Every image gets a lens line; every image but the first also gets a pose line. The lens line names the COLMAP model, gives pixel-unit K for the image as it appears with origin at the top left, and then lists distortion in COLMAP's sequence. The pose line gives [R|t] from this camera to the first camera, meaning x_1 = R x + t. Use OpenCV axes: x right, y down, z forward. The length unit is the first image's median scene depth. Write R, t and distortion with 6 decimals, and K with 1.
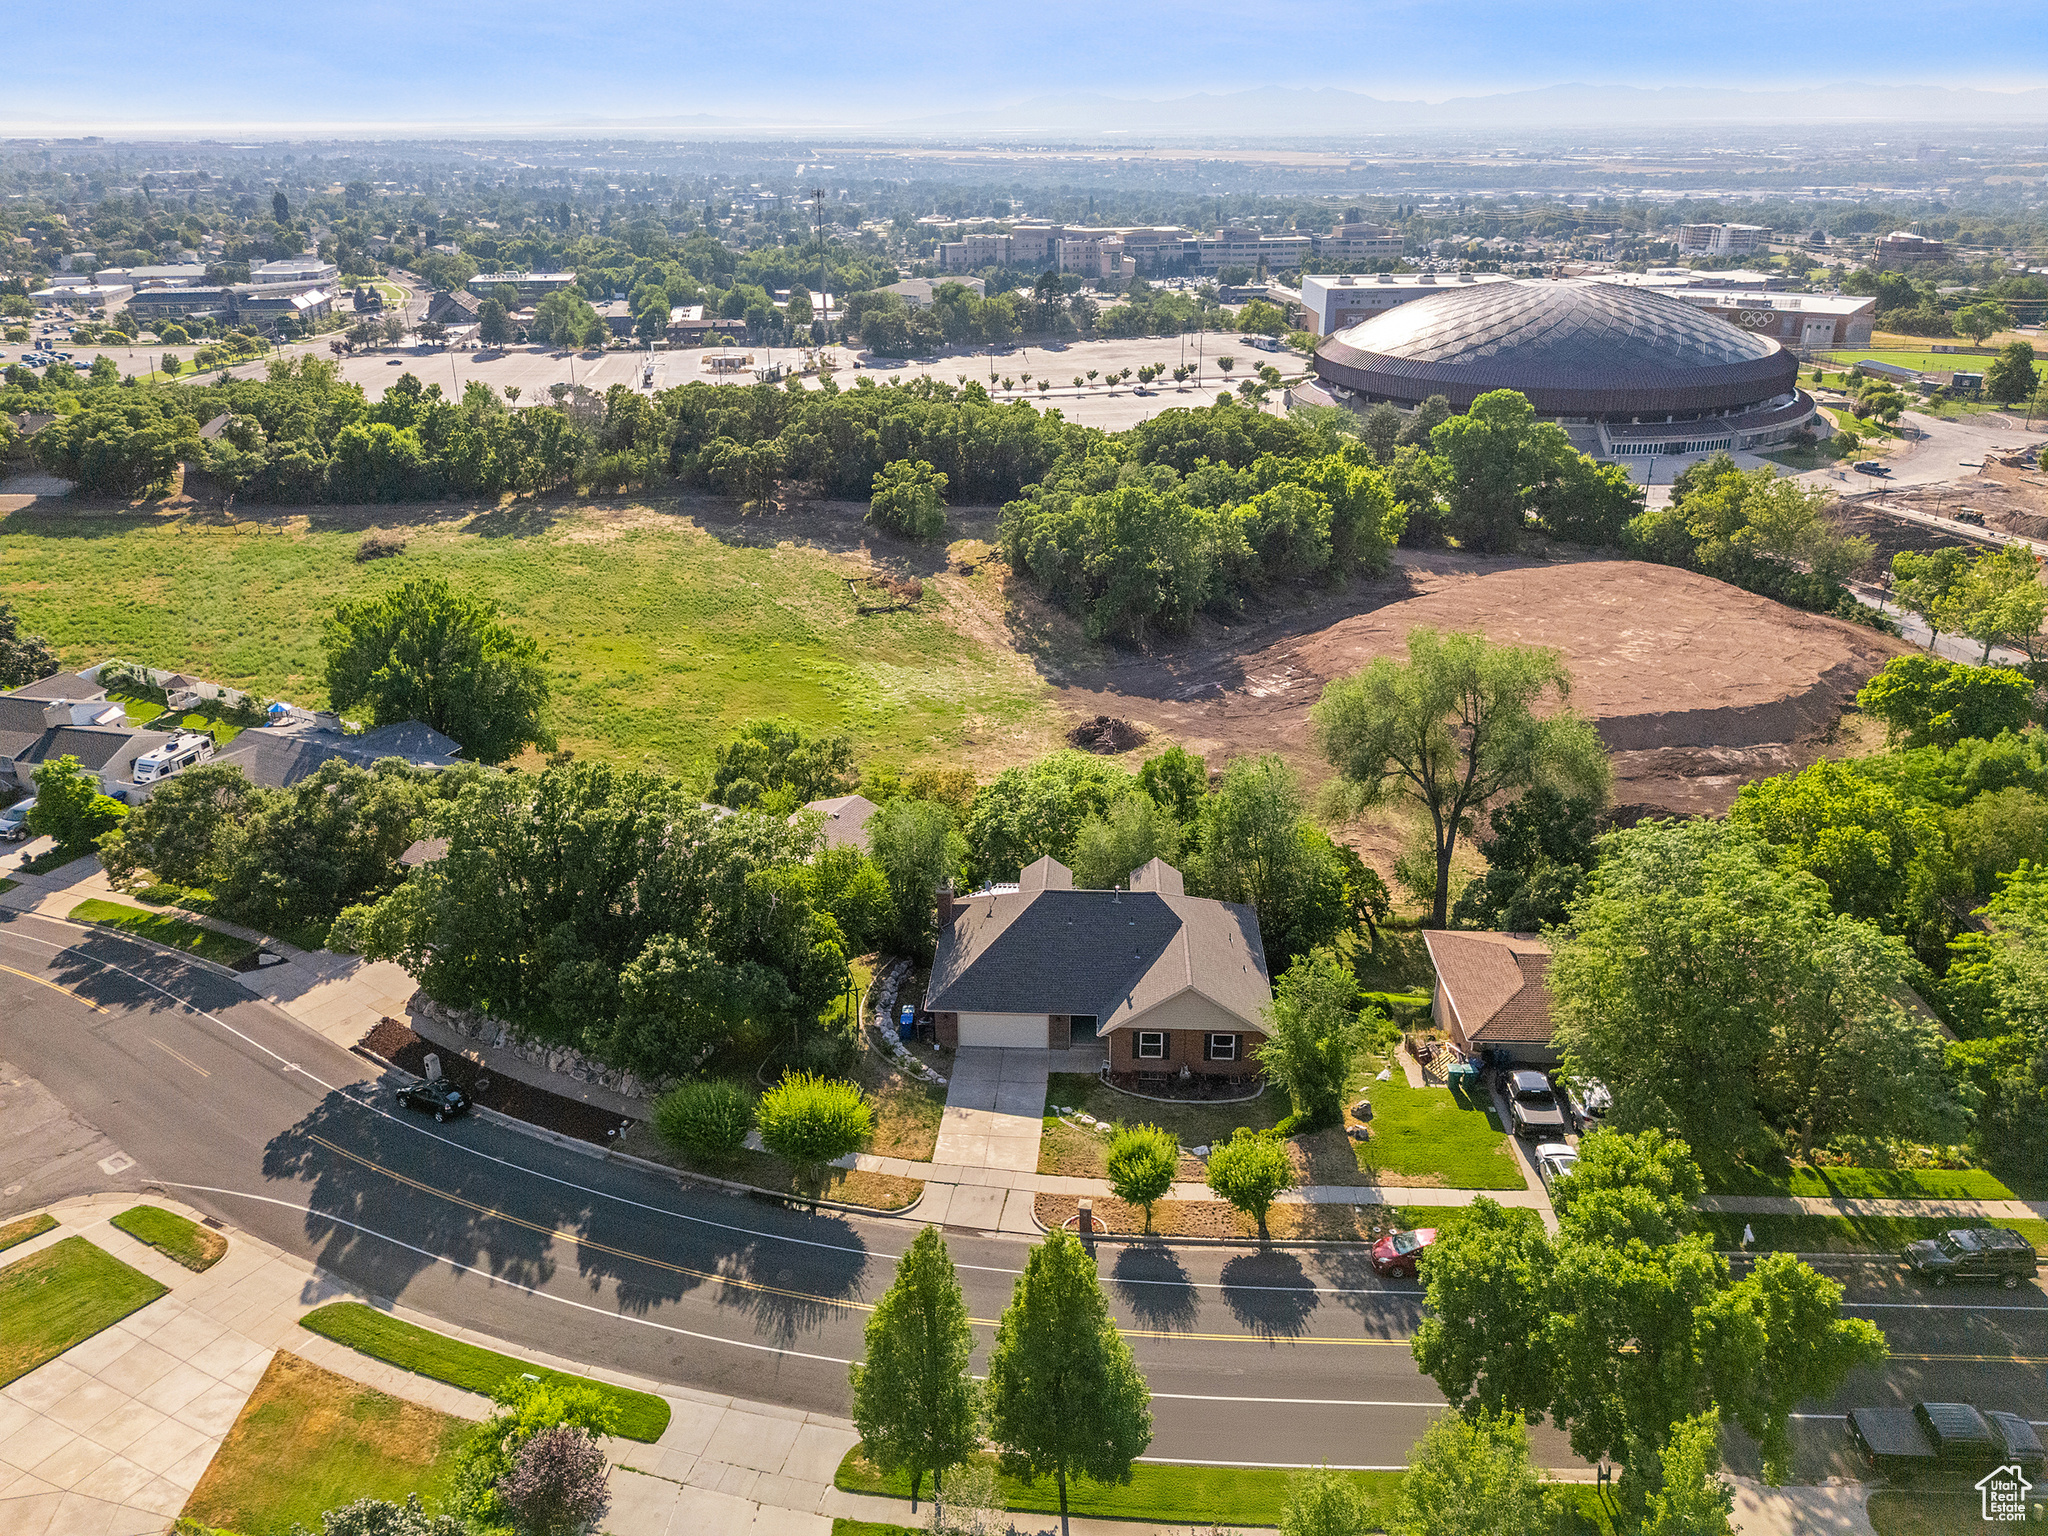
lens RADIAL K [[1520.5, 0, 1024.0], [0, 1520.5, 768.0], [0, 0, 1]] dist [0.115648, -0.211923]
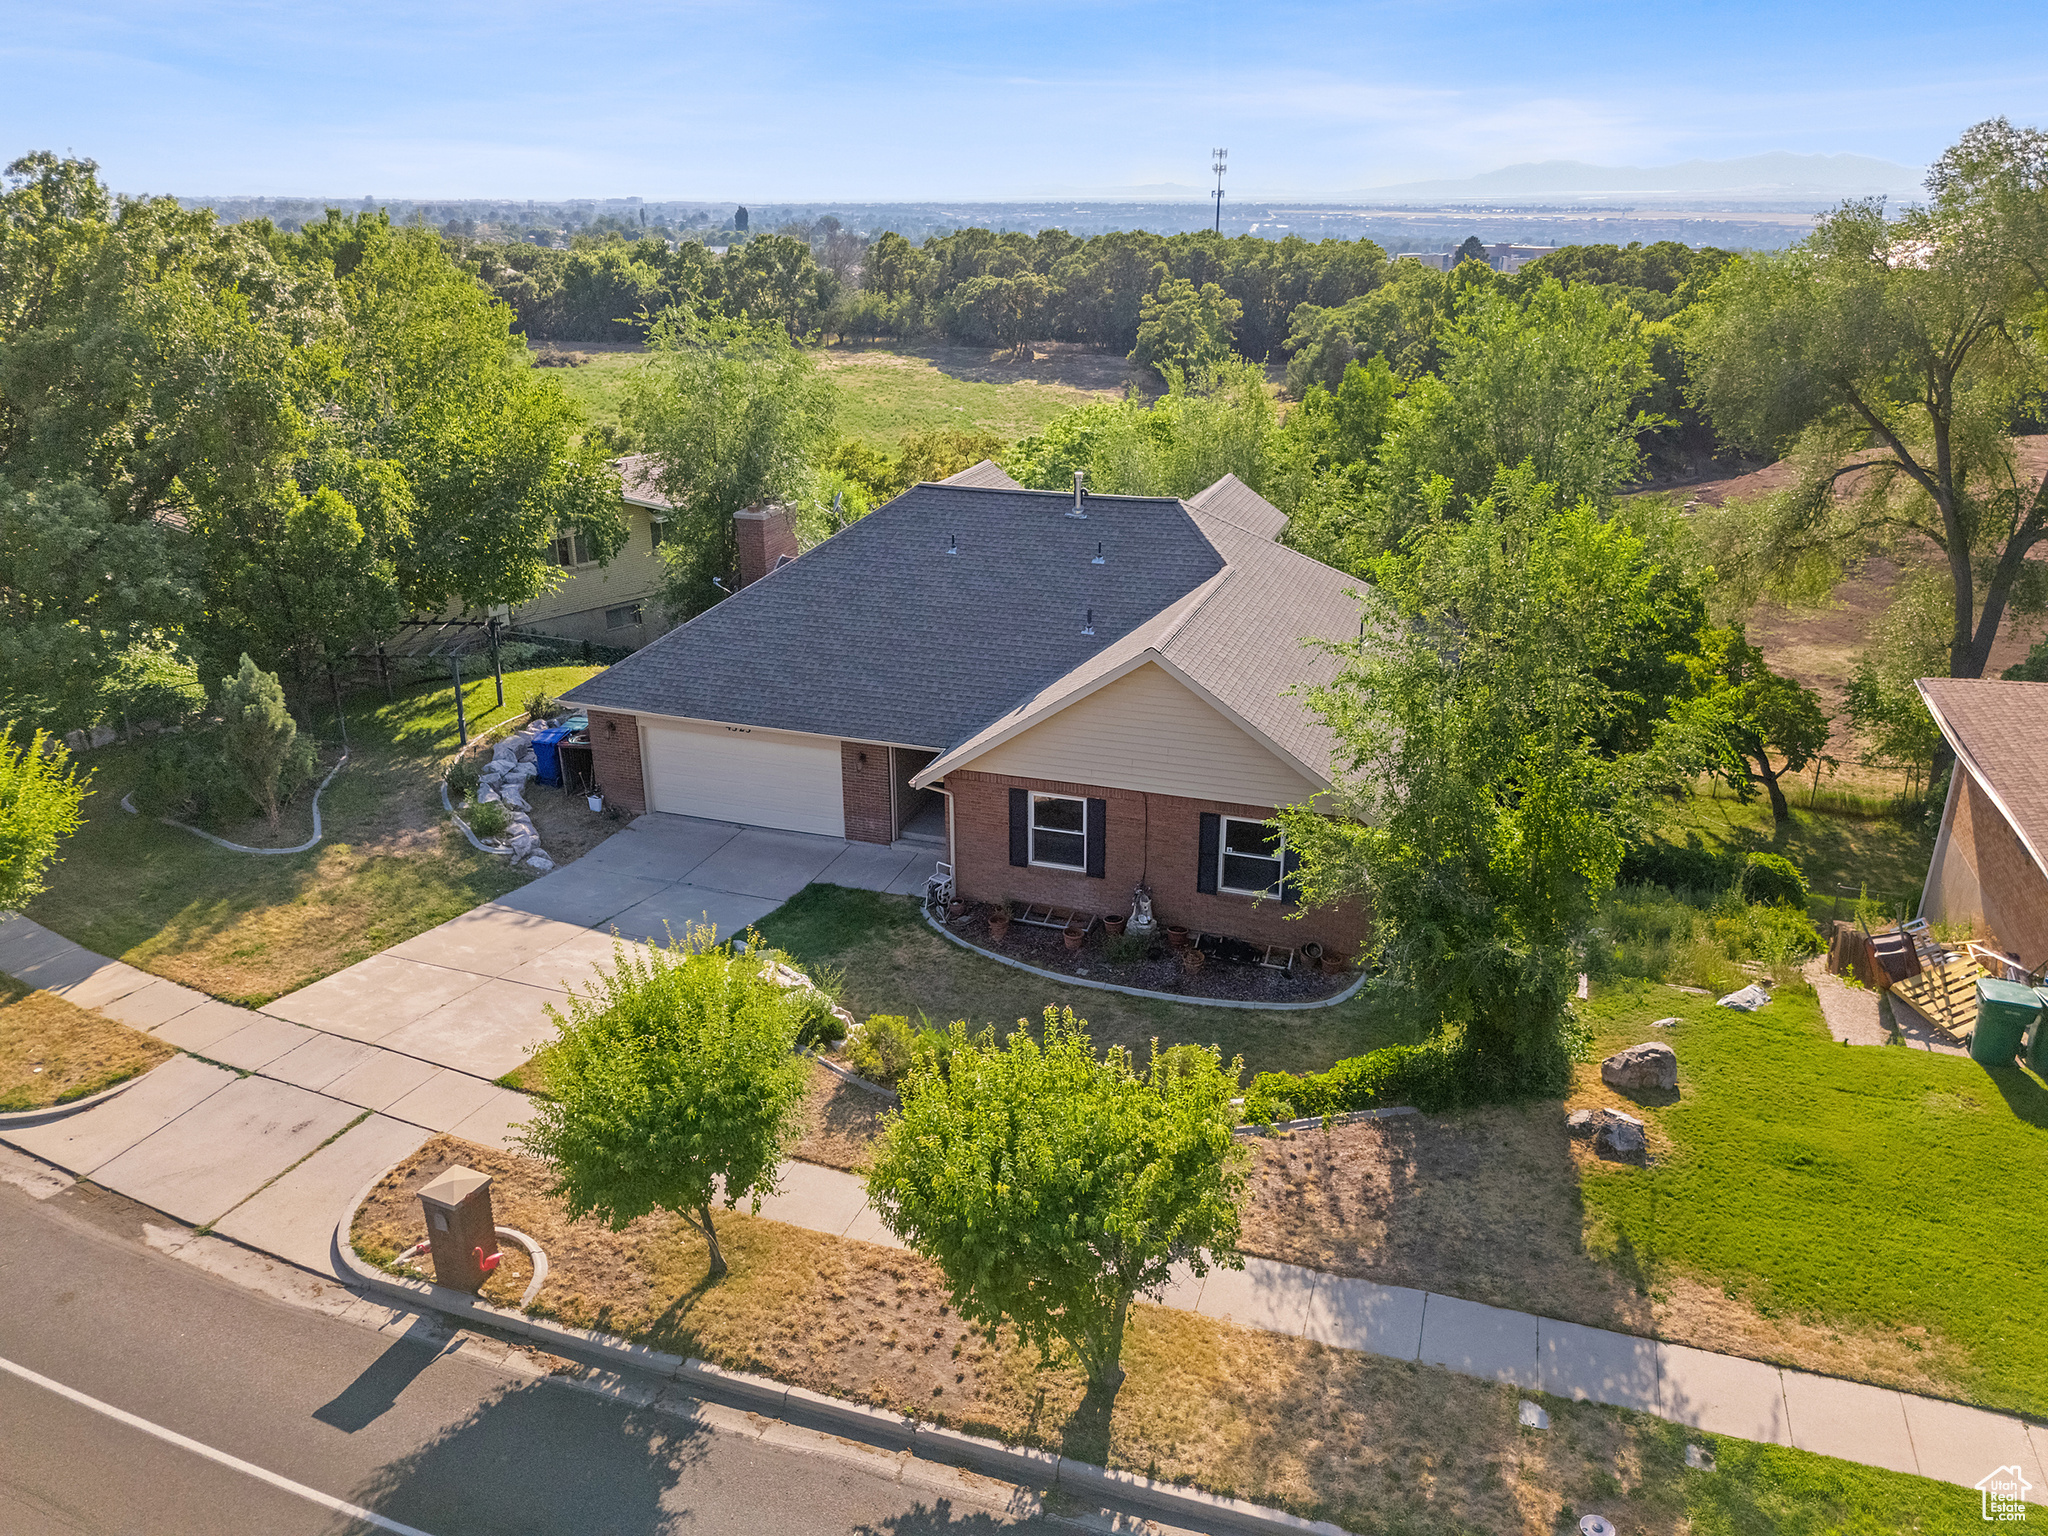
lens RADIAL K [[1513.2, 0, 1024.0], [0, 1513.2, 768.0], [0, 0, 1]] dist [0.078686, -0.080983]
pose [[0.960608, 0.103010, -0.258110, 0.175146], [-0.113566, 0.993183, -0.026285, 0.185237], [0.253642, 0.054562, 0.965758, 0.679324]]
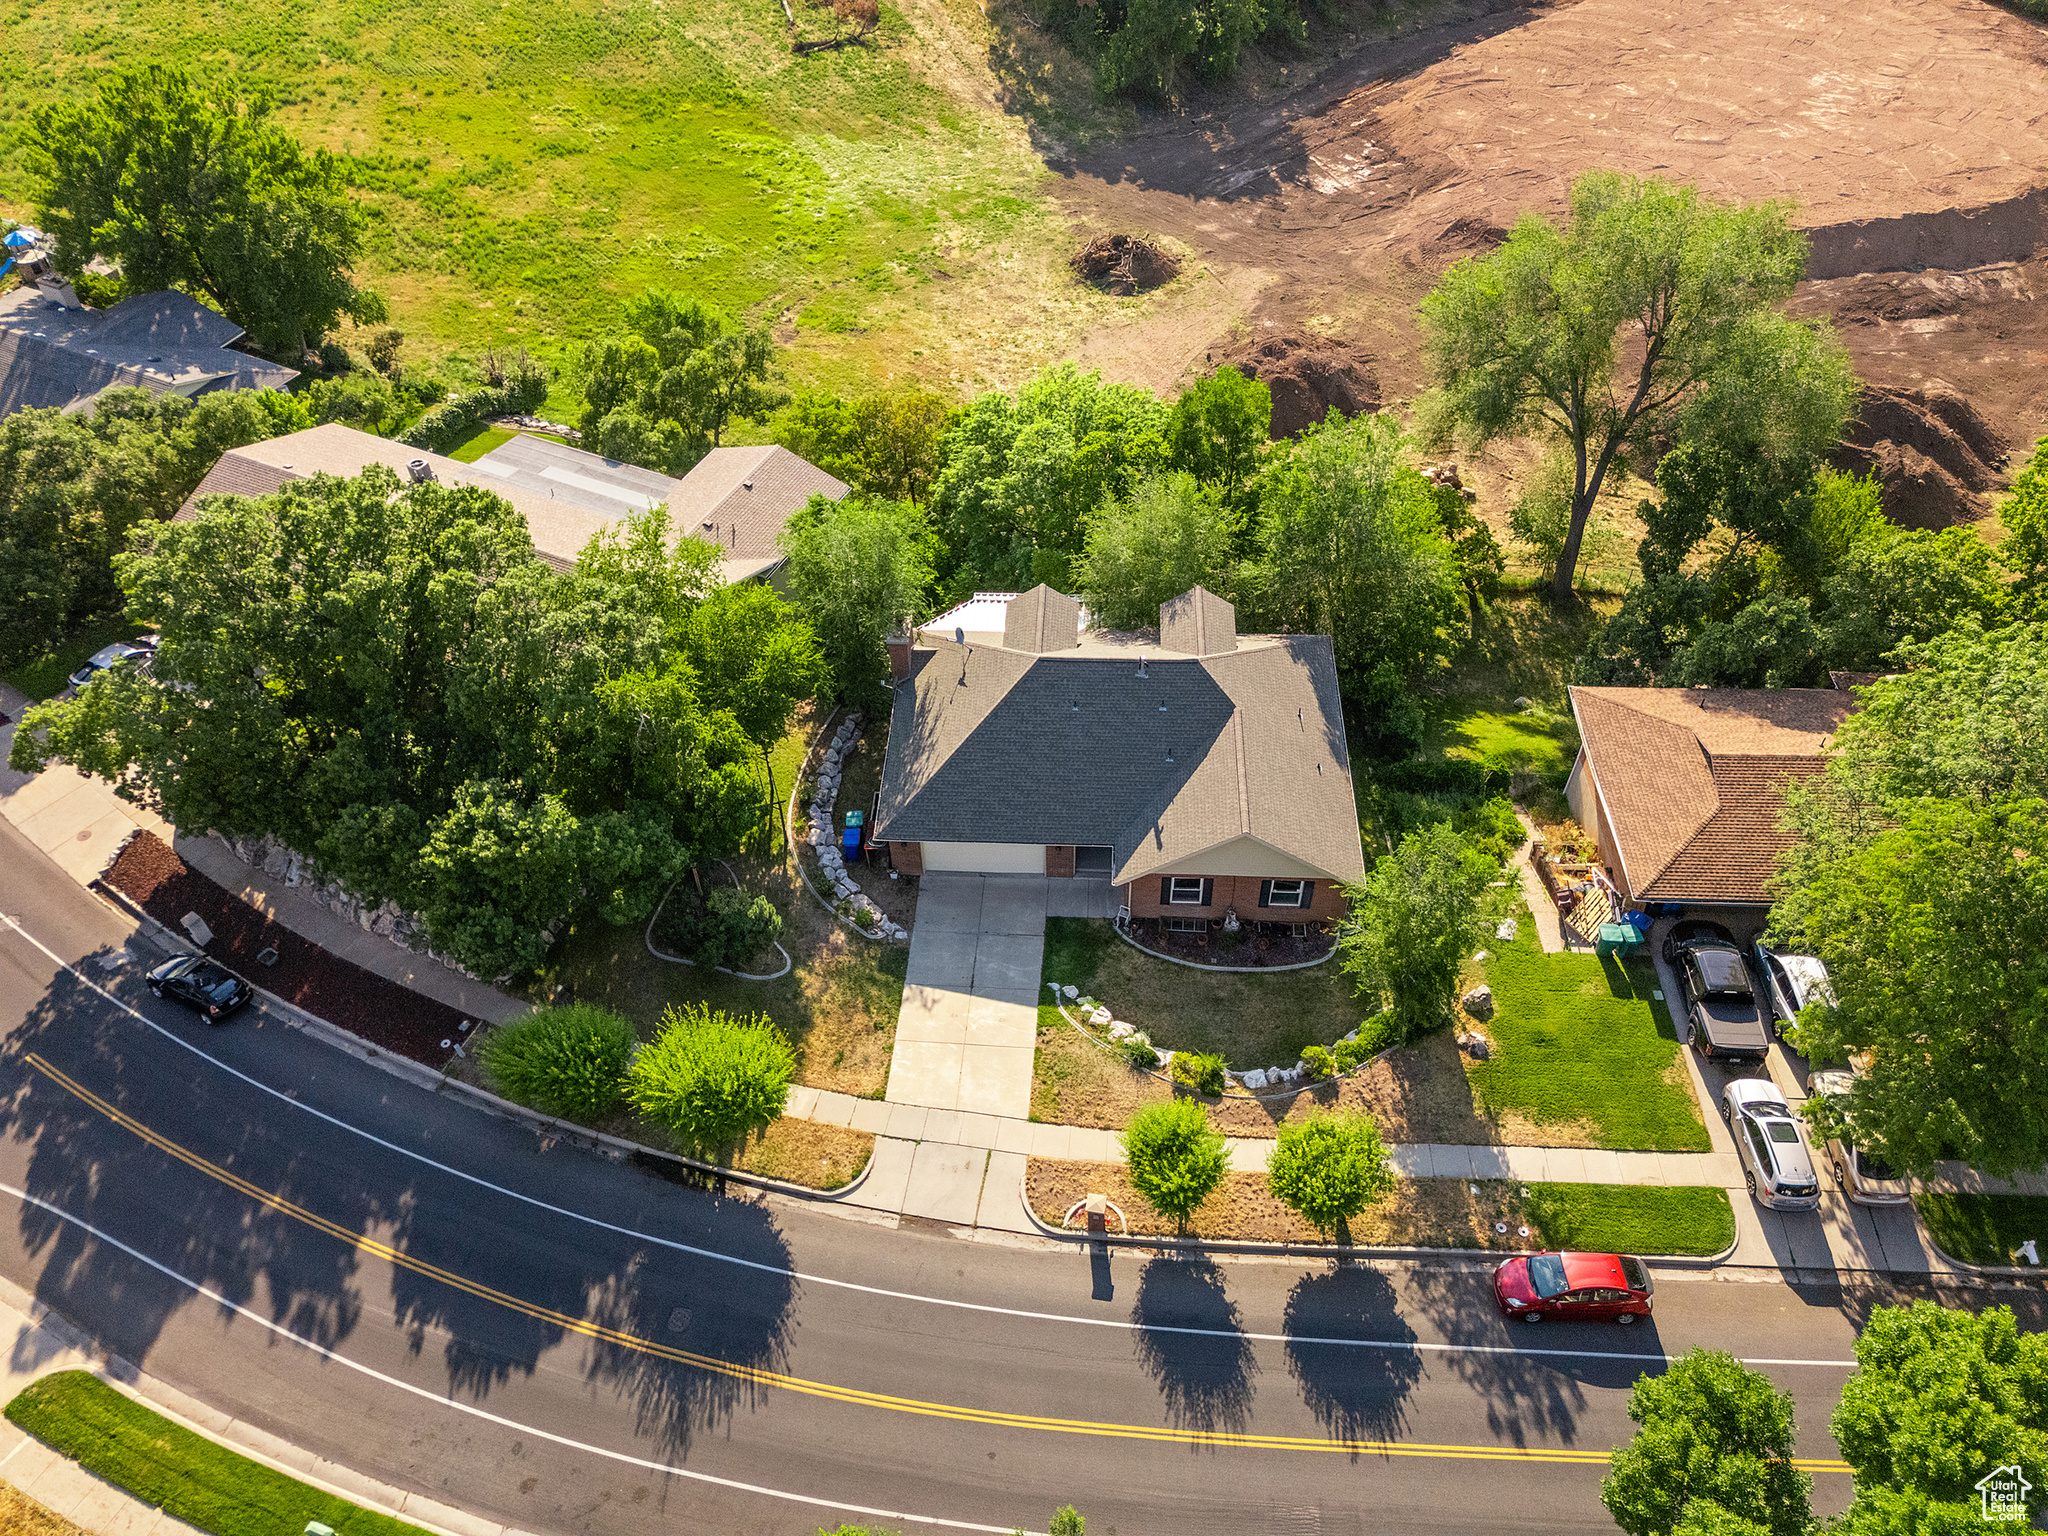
lens RADIAL K [[1513.2, 0, 1024.0], [0, 1513.2, 768.0], [0, 0, 1]] dist [0.078686, -0.080983]
pose [[0.999939, -0.010070, -0.004562, 0.010171], [0.011052, 0.920736, 0.390028, -0.160677], [0.000273, -0.390055, 0.920791, 0.377952]]
